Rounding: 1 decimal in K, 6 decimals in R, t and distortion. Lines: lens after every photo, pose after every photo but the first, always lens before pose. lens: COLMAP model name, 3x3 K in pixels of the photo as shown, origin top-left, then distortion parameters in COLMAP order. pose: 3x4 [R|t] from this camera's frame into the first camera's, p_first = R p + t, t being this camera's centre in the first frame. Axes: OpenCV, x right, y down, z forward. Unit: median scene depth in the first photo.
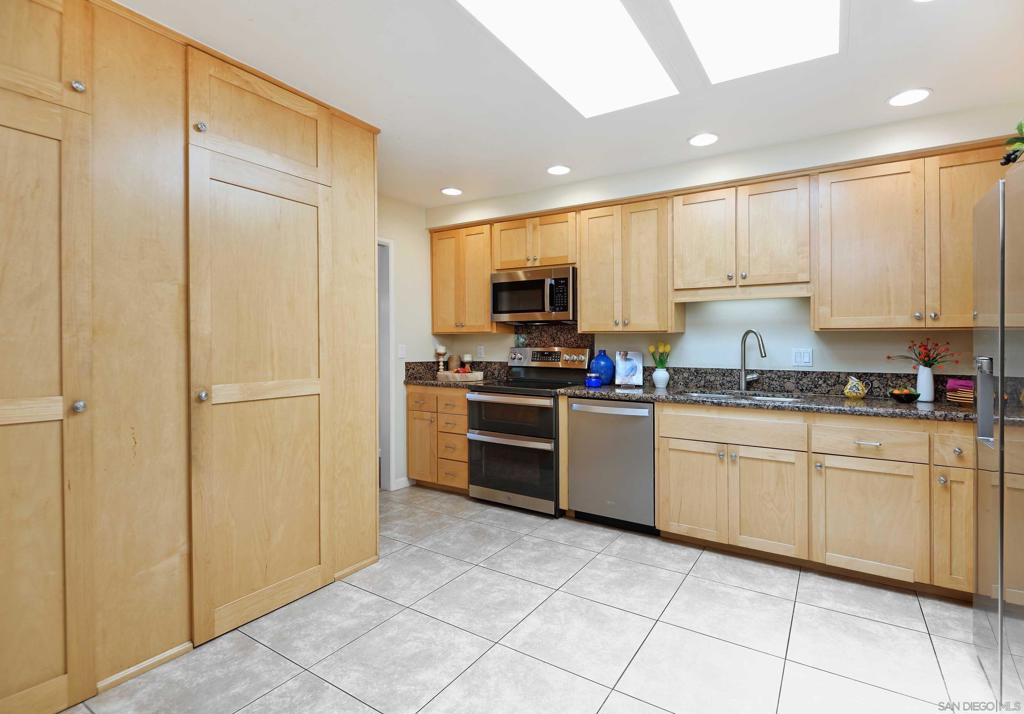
lens RADIAL K [[501.3, 0, 512.4], [0, 501.3, 351.4], [0, 0, 1]] dist [0.000872, -0.012310]
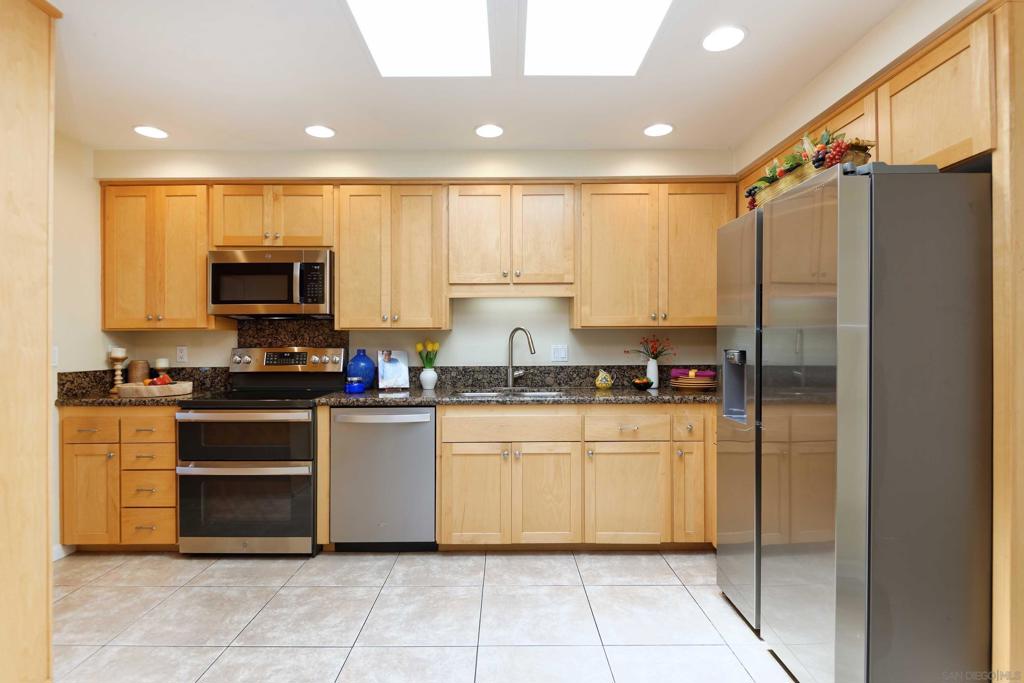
lens RADIAL K [[532.1, 0, 512.0], [0, 532.1, 341.5], [0, 0, 1]] dist [-0.000169, -0.013049]
pose [[0.834107, -0.009202, 0.551526, -0.128430], [0.017017, 0.999814, -0.009054, -0.004351], [-0.551340, 0.016937, 0.834109, 0.104058]]
